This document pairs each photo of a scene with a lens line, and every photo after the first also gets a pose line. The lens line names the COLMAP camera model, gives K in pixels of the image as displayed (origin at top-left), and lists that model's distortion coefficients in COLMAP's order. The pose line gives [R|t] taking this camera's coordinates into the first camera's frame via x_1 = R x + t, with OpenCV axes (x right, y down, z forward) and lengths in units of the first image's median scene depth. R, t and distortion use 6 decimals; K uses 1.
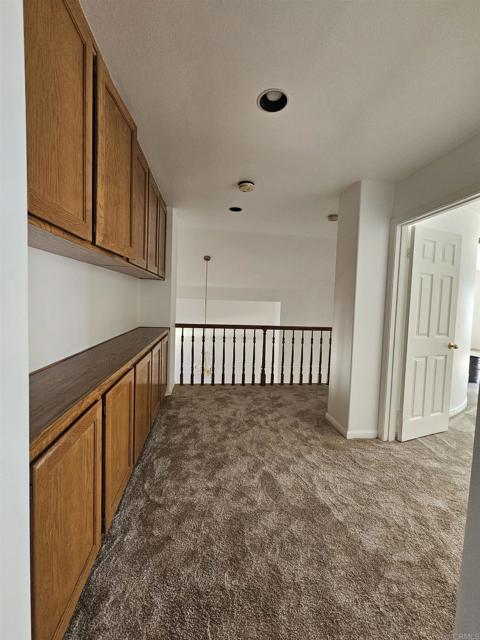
lens RADIAL K [[254.9, 0, 238.9], [0, 254.9, 314.3], [0, 0, 1]] dist [-0.000067, -0.000006]
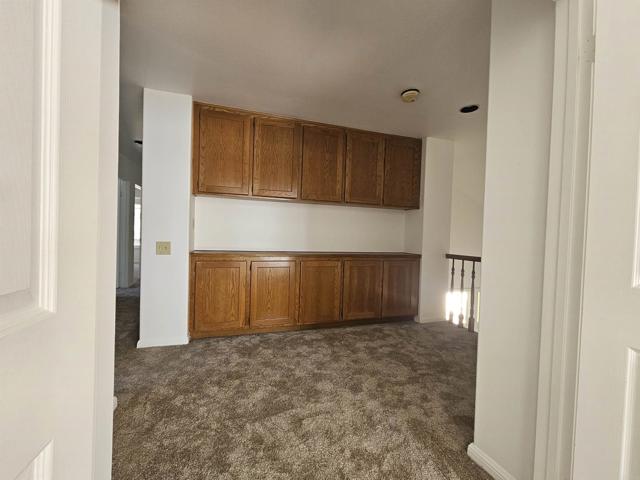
lens RADIAL K [[260.7, 0, 320.0], [0, 260.7, 240.0], [0, 0, 1]] dist [-0.000332, -0.000055]
pose [[0.202826, -0.006406, -0.979194, 0.760308], [-0.066139, 0.997605, -0.020226, 0.046001], [0.976979, 0.068865, 0.201916, 0.447162]]
